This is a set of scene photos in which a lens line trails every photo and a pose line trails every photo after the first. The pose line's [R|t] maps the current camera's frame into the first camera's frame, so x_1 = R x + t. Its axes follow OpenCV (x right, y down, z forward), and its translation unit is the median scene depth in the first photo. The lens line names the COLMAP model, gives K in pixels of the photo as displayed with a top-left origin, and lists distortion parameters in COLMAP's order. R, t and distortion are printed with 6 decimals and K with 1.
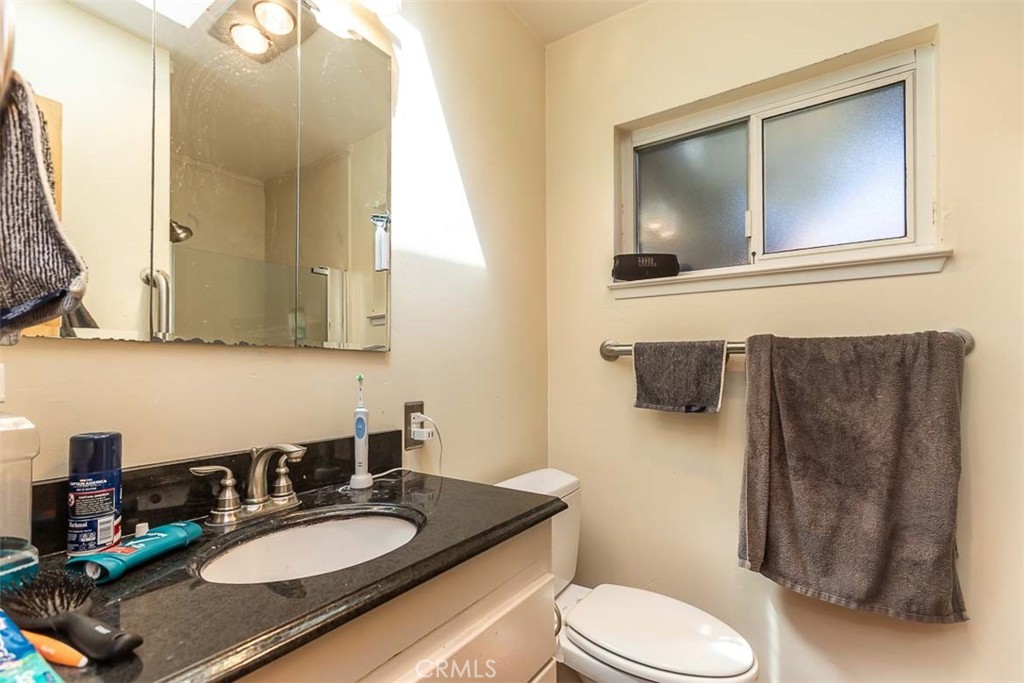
lens RADIAL K [[464.4, 0, 503.7], [0, 464.4, 341.6], [0, 0, 1]] dist [0.002393, 0.000492]
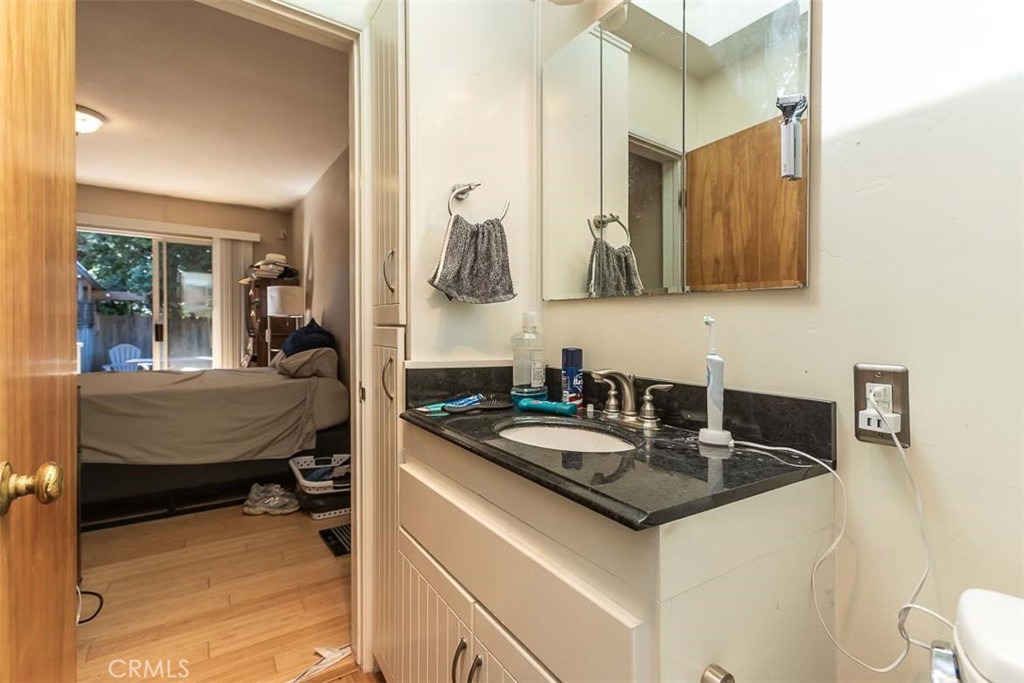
lens RADIAL K [[464.4, 0, 503.7], [0, 464.4, 341.6], [0, 0, 1]] dist [0.002393, 0.000492]
pose [[-0.372898, 0.015495, -0.927743, 0.837929], [0.031885, 0.999484, 0.003877, 0.125816], [0.927324, -0.028135, -0.373200, 1.199650]]
